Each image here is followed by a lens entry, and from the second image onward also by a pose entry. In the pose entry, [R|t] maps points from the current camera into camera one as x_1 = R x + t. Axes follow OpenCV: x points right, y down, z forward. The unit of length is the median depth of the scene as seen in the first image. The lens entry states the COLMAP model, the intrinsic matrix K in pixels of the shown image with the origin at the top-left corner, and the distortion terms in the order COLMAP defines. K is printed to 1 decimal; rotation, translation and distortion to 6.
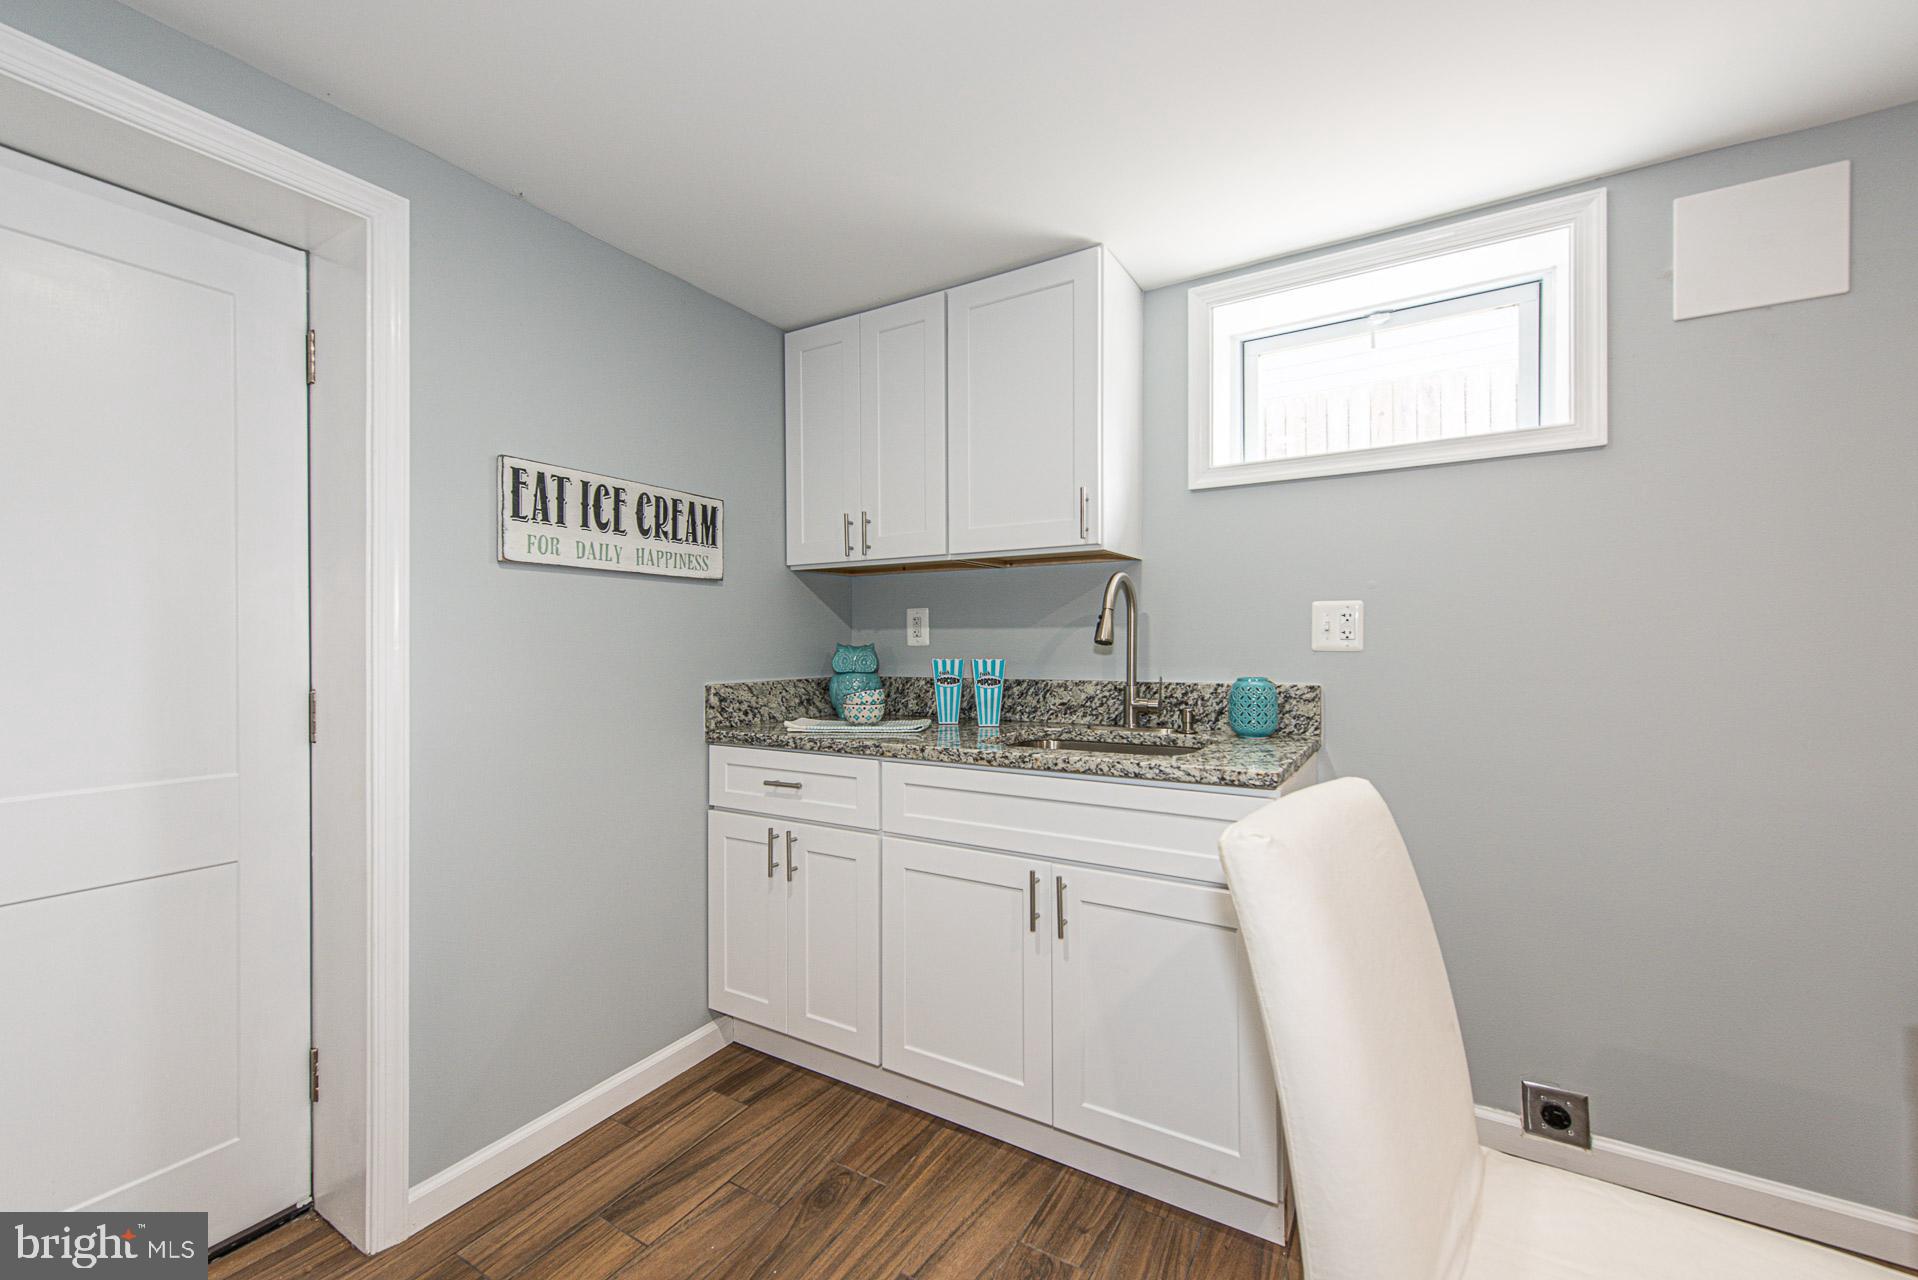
lens RADIAL K [[761.9, 0, 976.0], [0, 761.9, 645.3], [0, 0, 1]] dist [0.012387, -0.000273]
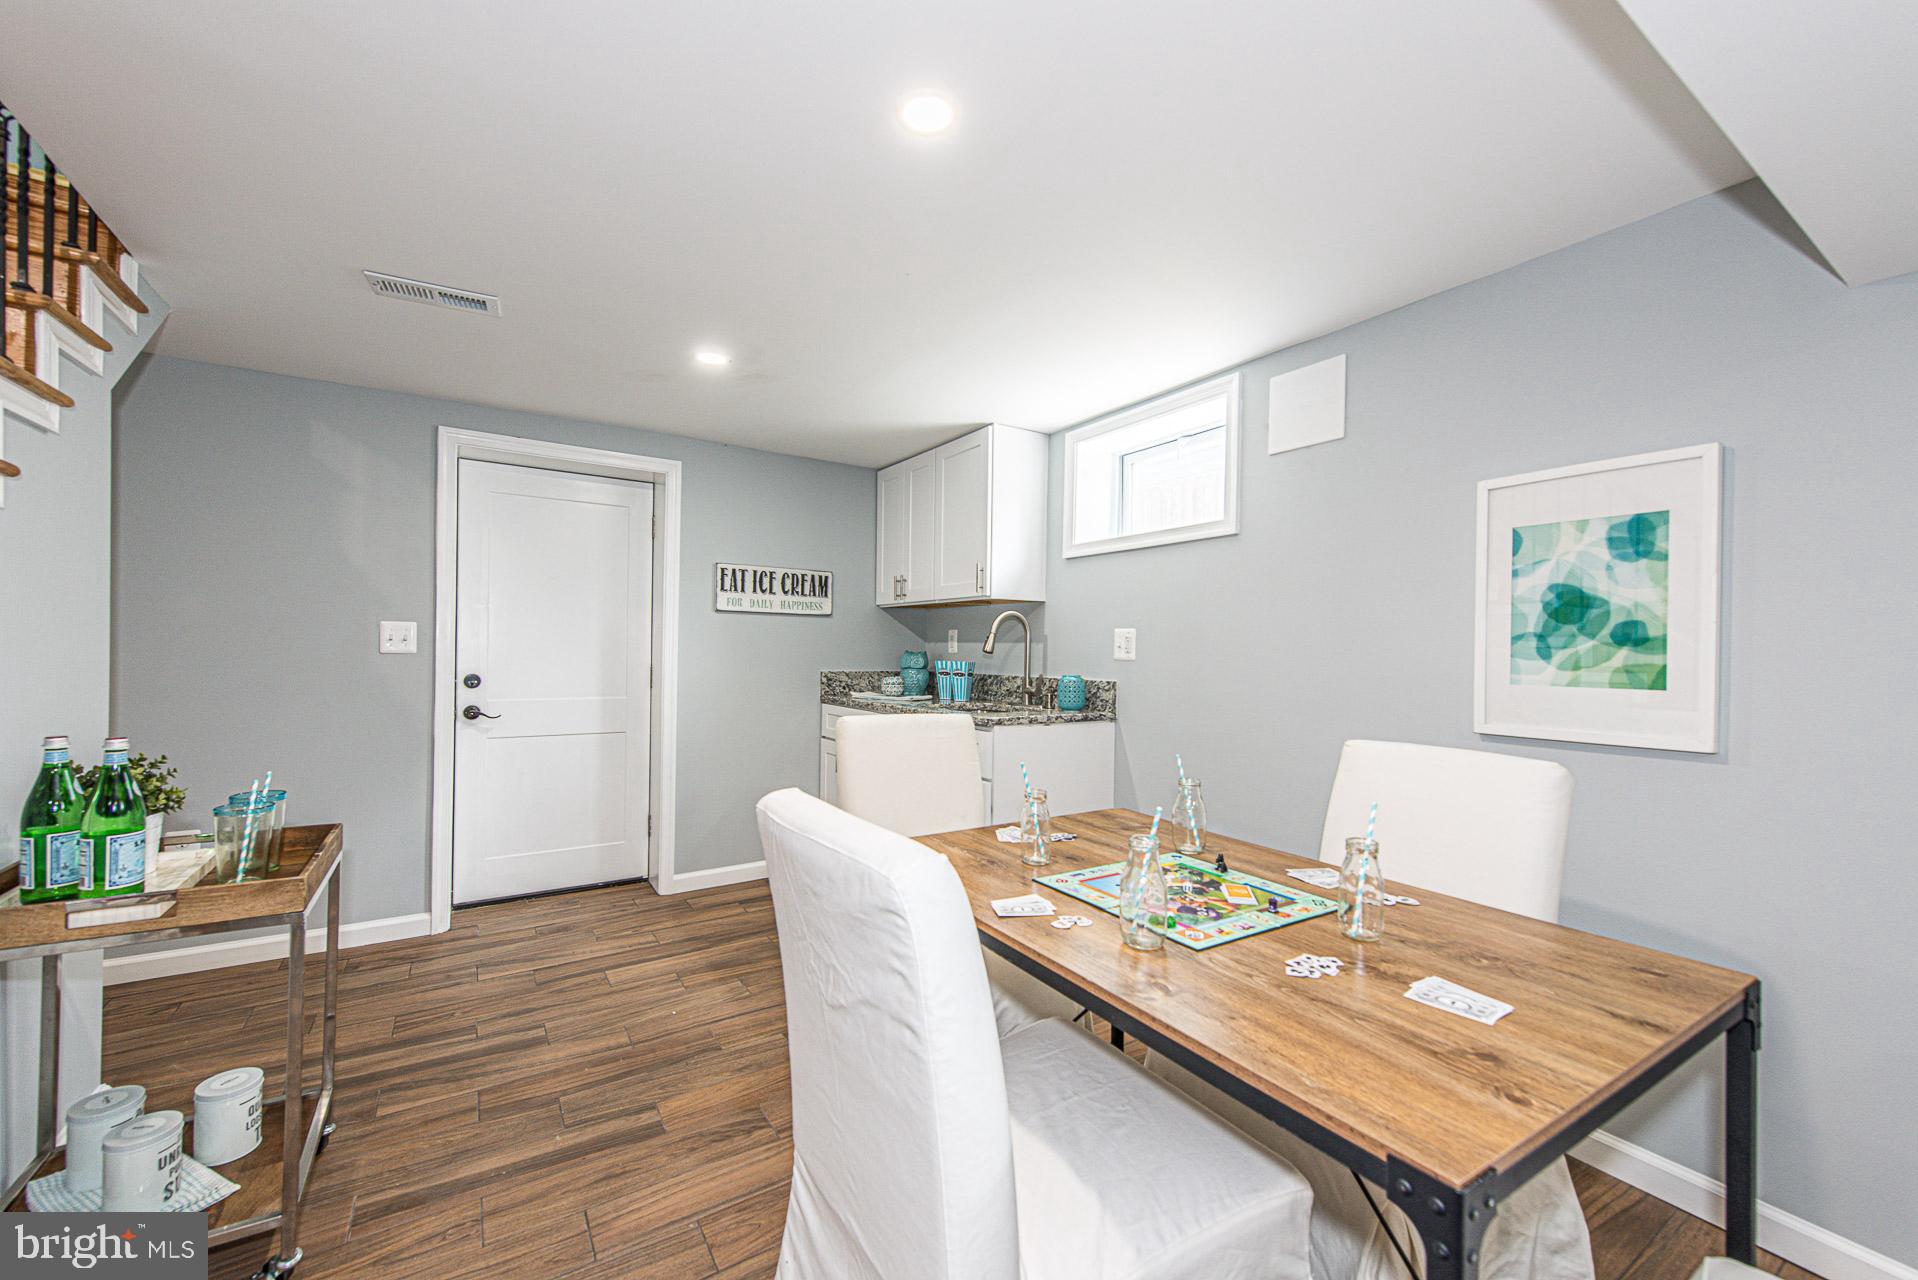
lens RADIAL K [[739.8, 0, 955.1], [0, 739.8, 654.0], [0, 0, 1]] dist [-0.000268, -0.000193]
pose [[0.893298, 0.019383, -0.449047, 0.831072], [-0.020006, 0.999794, 0.003358, -0.003326], [0.449020, 0.005984, 0.893502, -0.522622]]
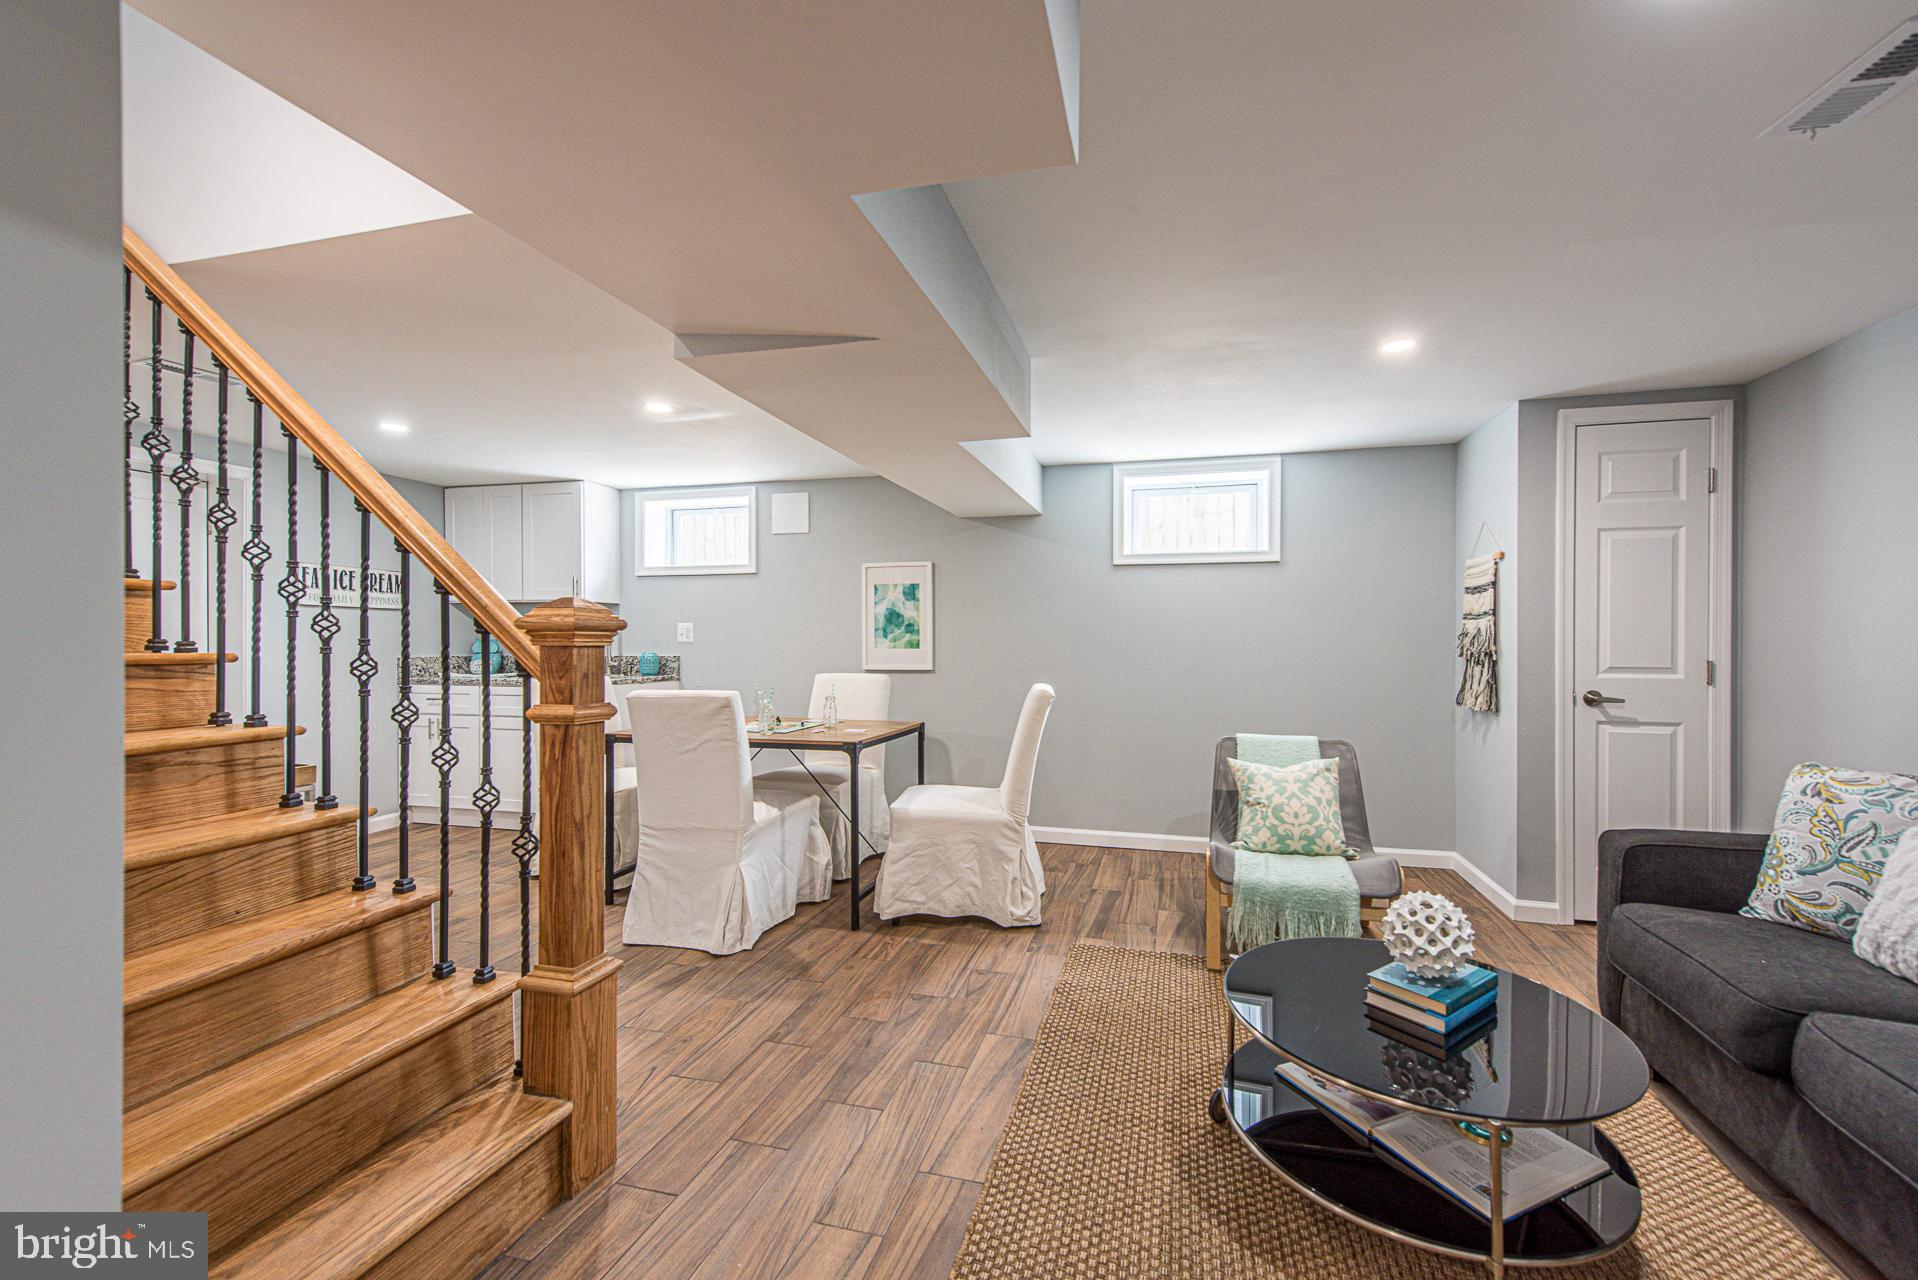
lens RADIAL K [[761.9, 0, 976.0], [0, 761.9, 645.3], [0, 0, 1]] dist [0.012387, -0.000273]
pose [[0.961031, 0.002705, 0.276427, 0.690597], [-0.003285, 0.999993, 0.001635, 0.009071], [-0.276421, -0.002479, 0.961033, -1.717410]]
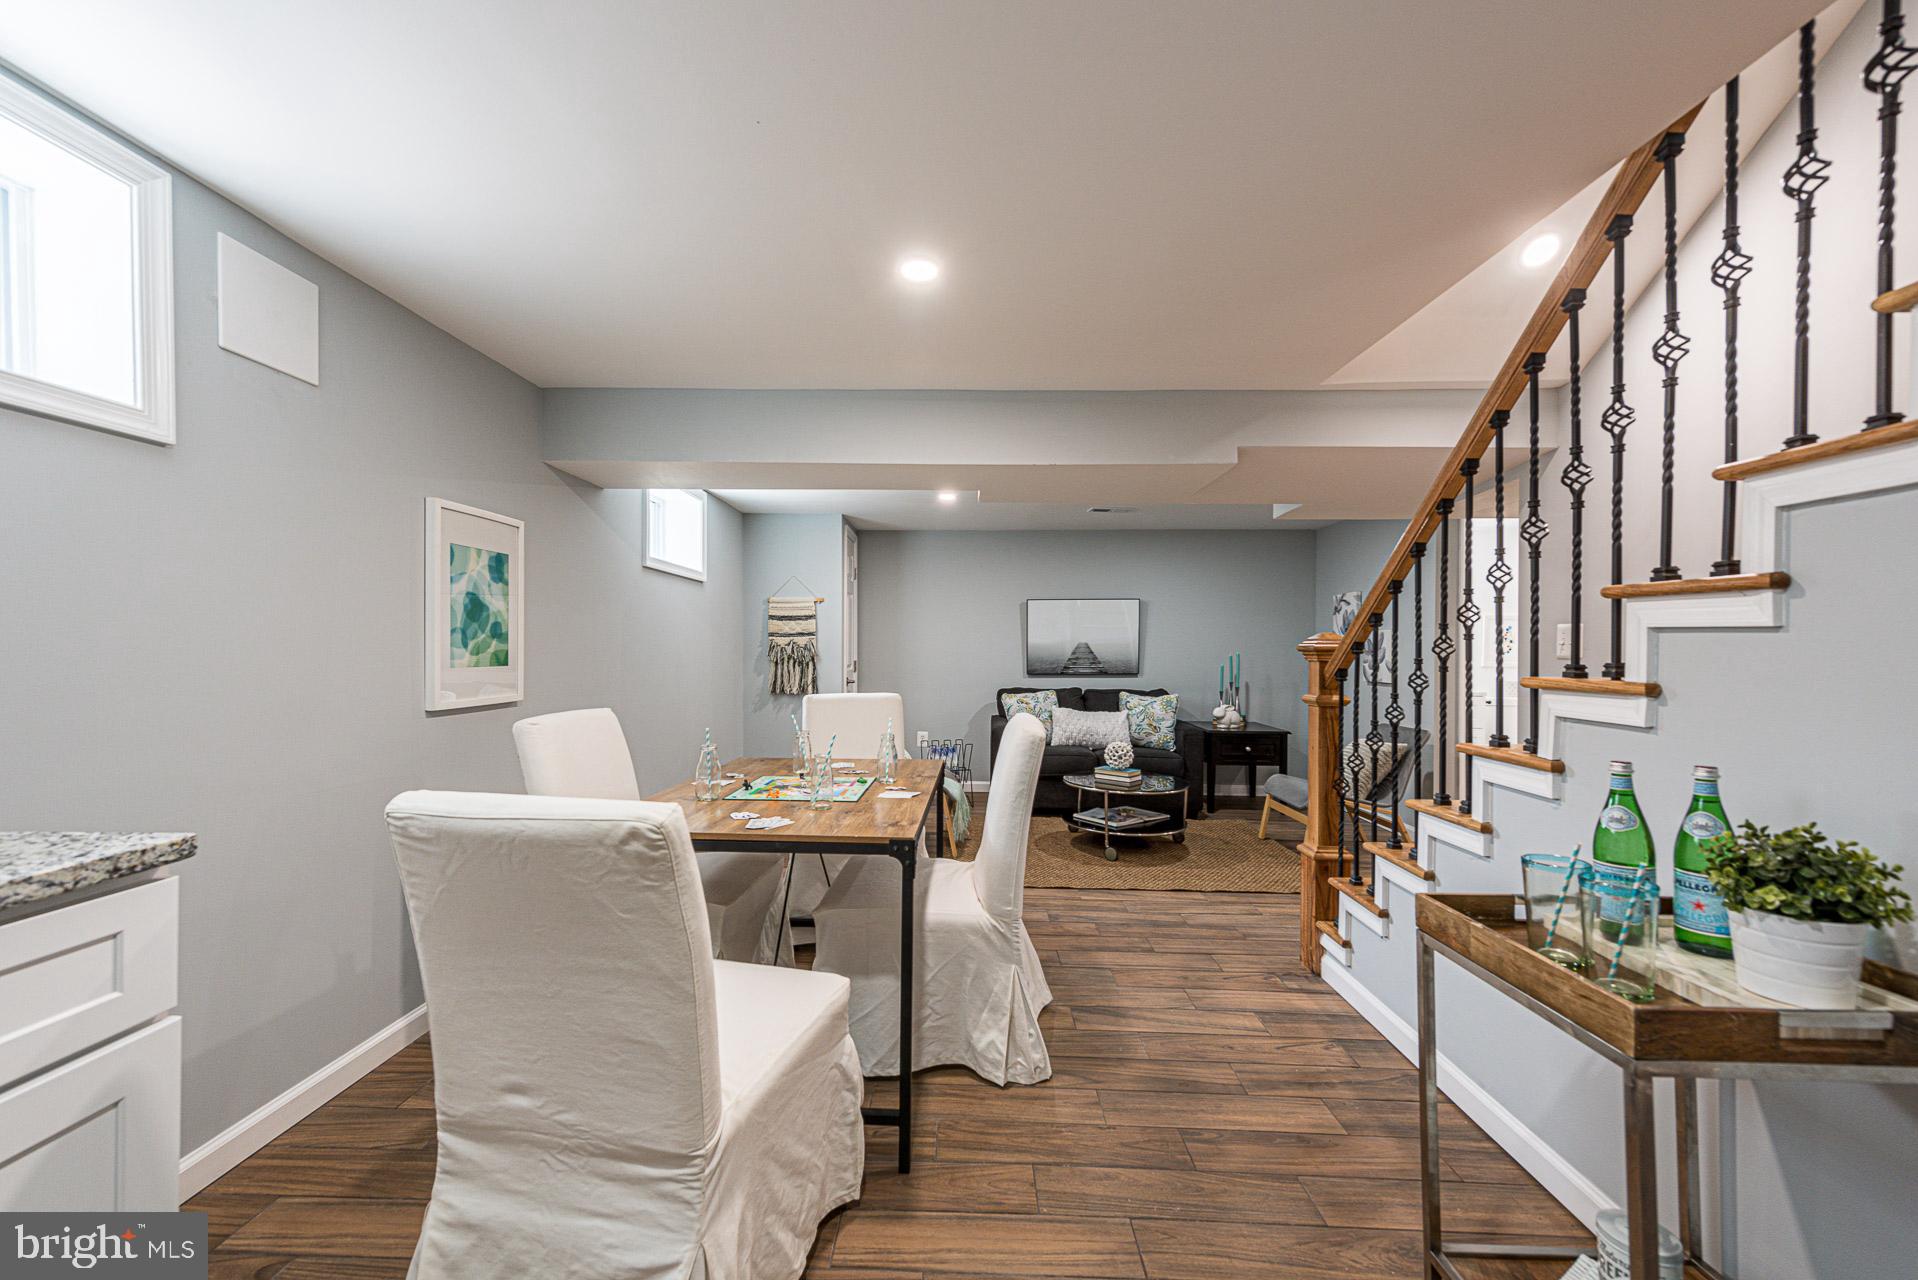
lens RADIAL K [[739.8, 0, 955.1], [0, 739.8, 654.0], [0, 0, 1]] dist [-0.000268, -0.000193]
pose [[-0.478968, -0.004261, 0.877822, -0.382375], [0.000609, 0.999986, 0.005187, -0.003266], [-0.877832, 0.003019, -0.478959, 0.490915]]
